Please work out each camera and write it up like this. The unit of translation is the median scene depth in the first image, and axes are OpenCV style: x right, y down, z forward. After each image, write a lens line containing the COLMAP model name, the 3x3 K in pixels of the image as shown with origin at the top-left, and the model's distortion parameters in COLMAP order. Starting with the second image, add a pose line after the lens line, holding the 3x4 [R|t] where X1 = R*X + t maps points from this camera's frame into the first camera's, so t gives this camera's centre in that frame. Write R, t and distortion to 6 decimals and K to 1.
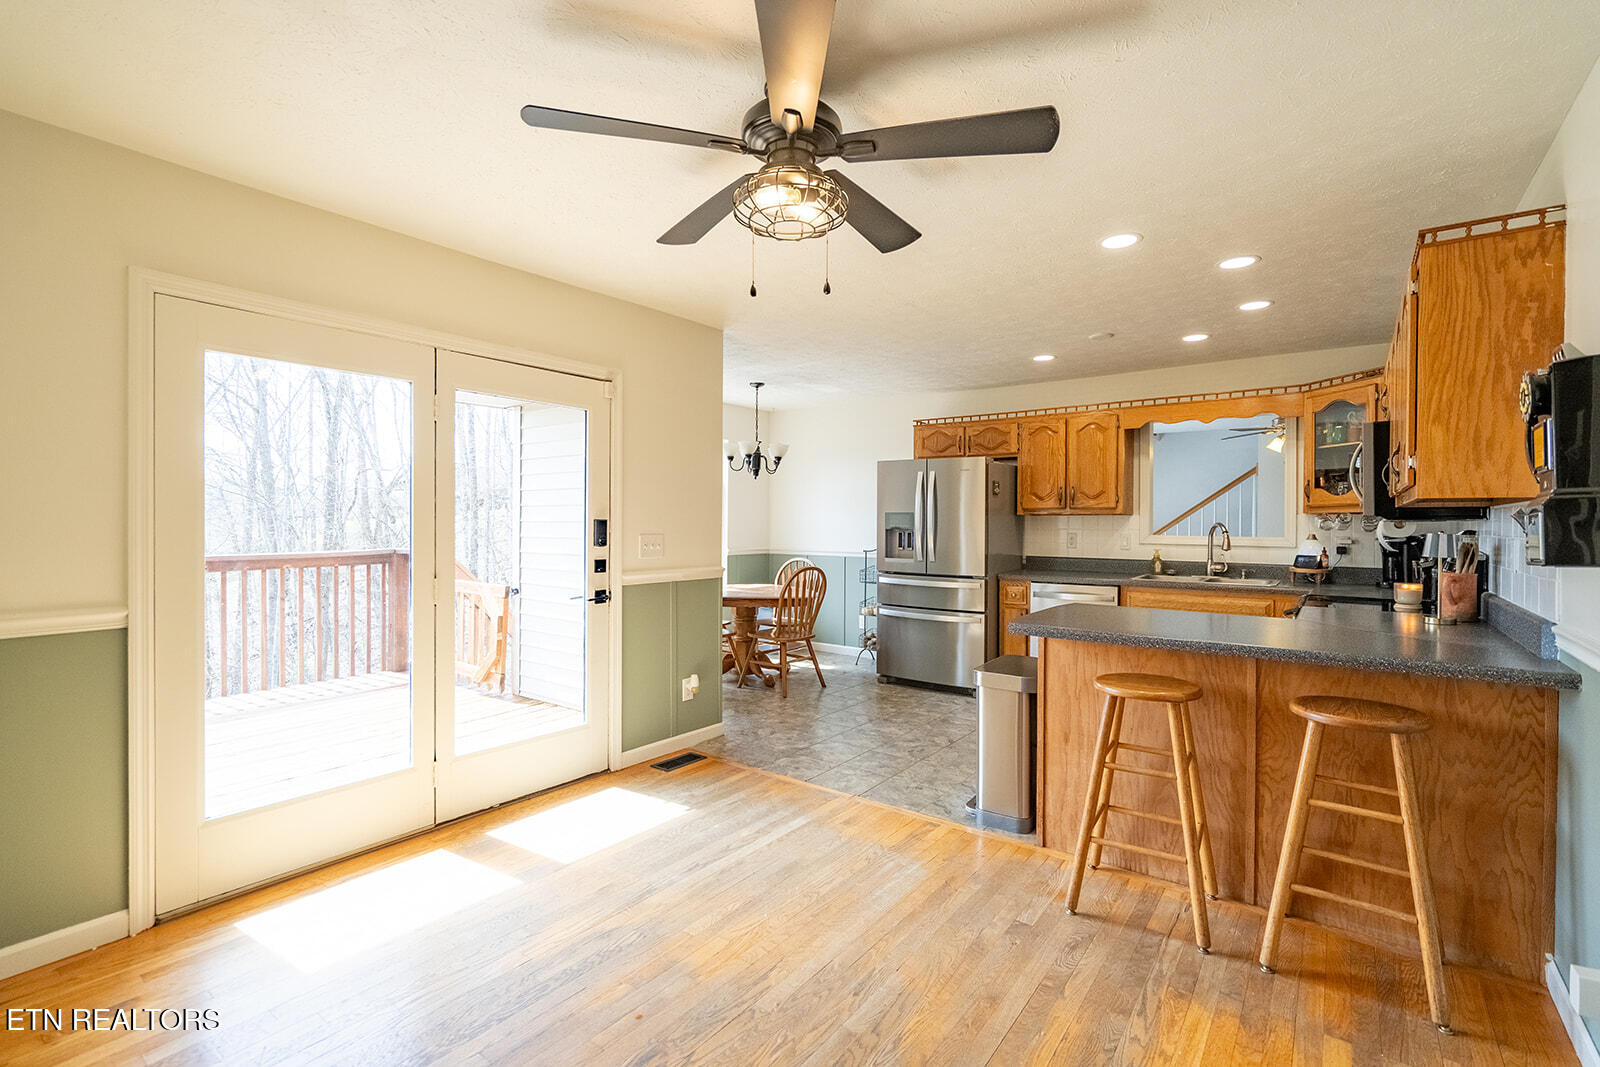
lens RADIAL K [[716.3, 0, 796.4], [0, 716.3, 527.0], [0, 0, 1]] dist [-0.001400, -0.000288]
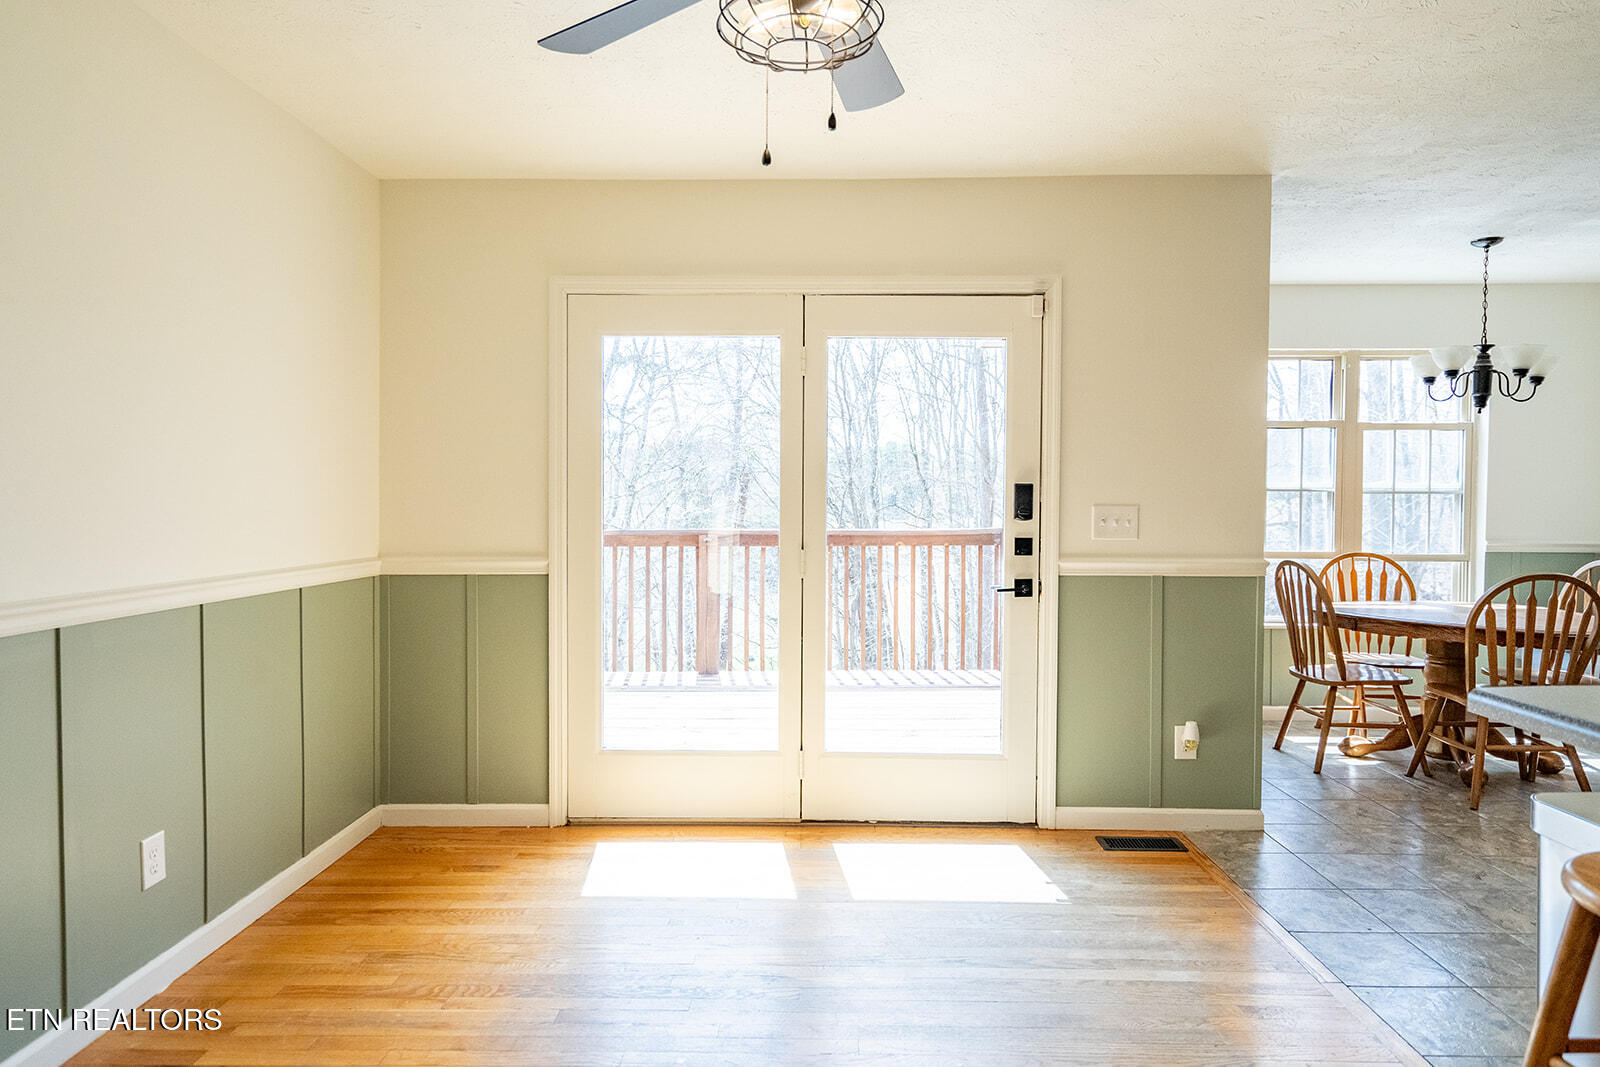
lens RADIAL K [[964.2, 0, 801.1], [0, 964.2, 525.5], [0, 0, 1]] dist [-0.001397, -0.000770]
pose [[0.596667, 0.016107, -0.802327, 0.403314], [-0.003781, 0.999844, 0.017260, 0.017100], [0.802480, -0.007265, 0.596635, 0.230255]]
